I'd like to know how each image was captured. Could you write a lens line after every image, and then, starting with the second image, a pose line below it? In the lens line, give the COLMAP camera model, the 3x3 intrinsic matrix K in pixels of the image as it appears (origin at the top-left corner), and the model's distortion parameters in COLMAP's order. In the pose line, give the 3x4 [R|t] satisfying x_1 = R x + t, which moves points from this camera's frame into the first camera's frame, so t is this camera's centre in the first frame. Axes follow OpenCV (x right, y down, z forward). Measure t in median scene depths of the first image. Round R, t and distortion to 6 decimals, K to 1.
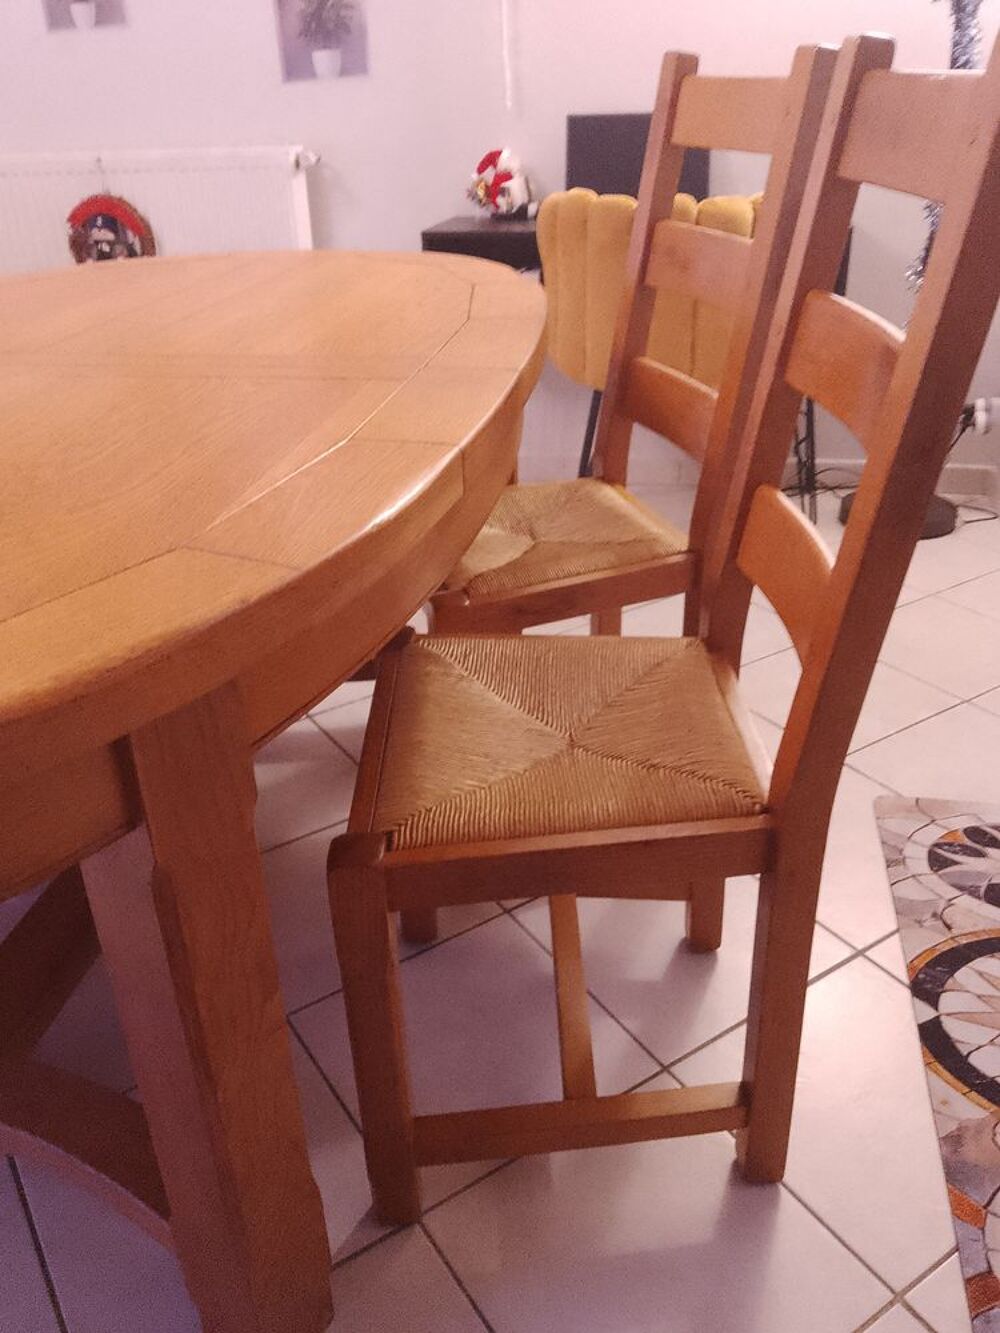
lens RADIAL K [[1118.5, 0, 500.0], [0, 1118.5, 666.5], [0, 0, 1]] dist [0.066025, -0.142061]
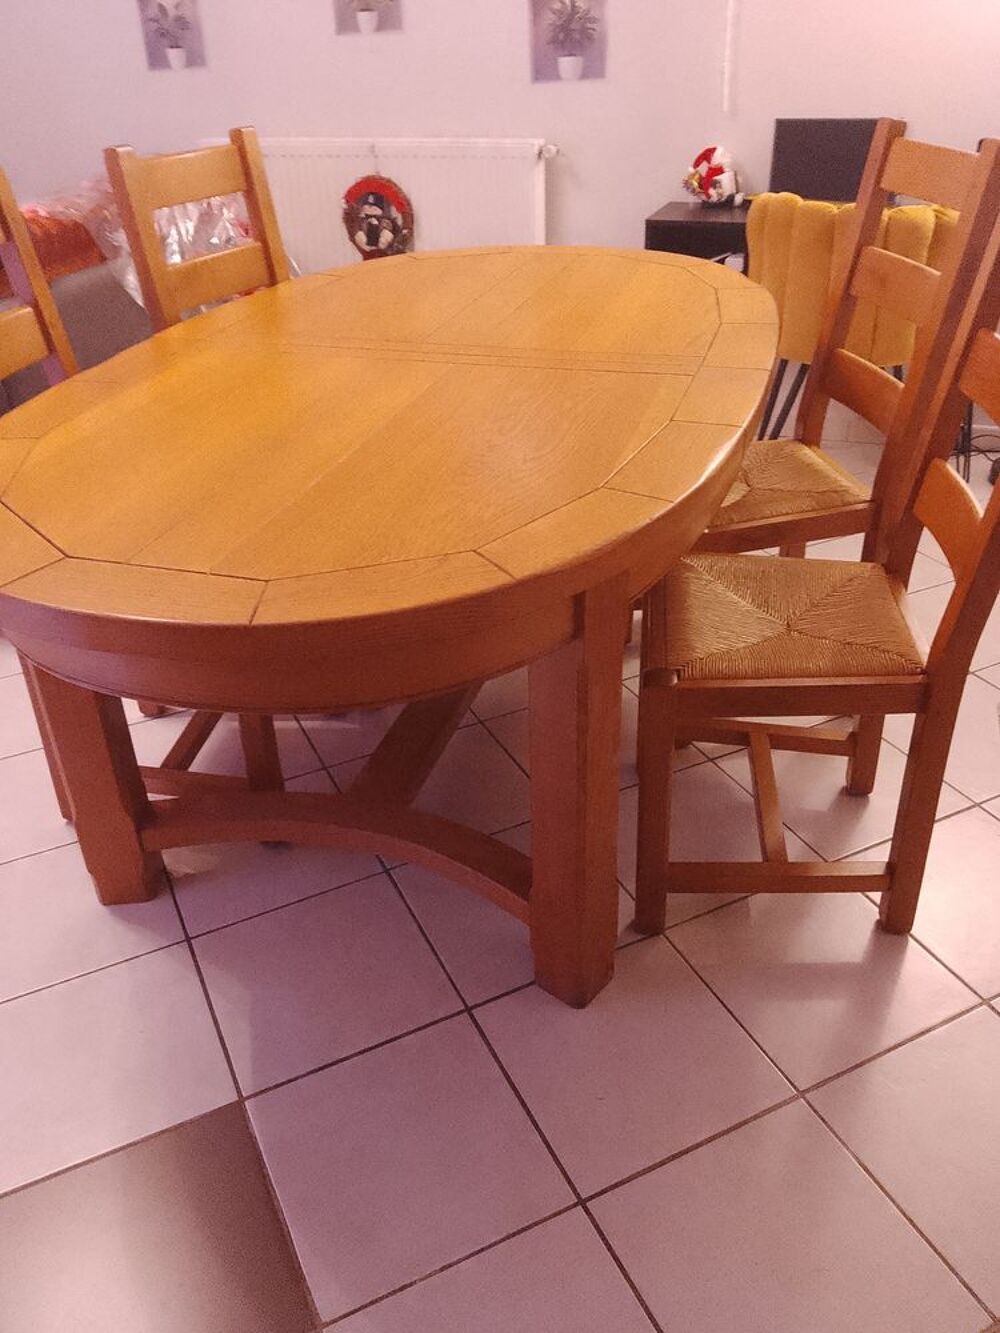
lens RADIAL K [[1118.5, 0, 500.0], [0, 1118.5, 666.5], [0, 0, 1]] dist [0.066025, -0.142061]
pose [[0.992510, 0.066127, -0.102720, -0.116526], [-0.060204, 0.996397, 0.059729, 0.039333], [0.106300, -0.053097, 0.992915, -0.380416]]
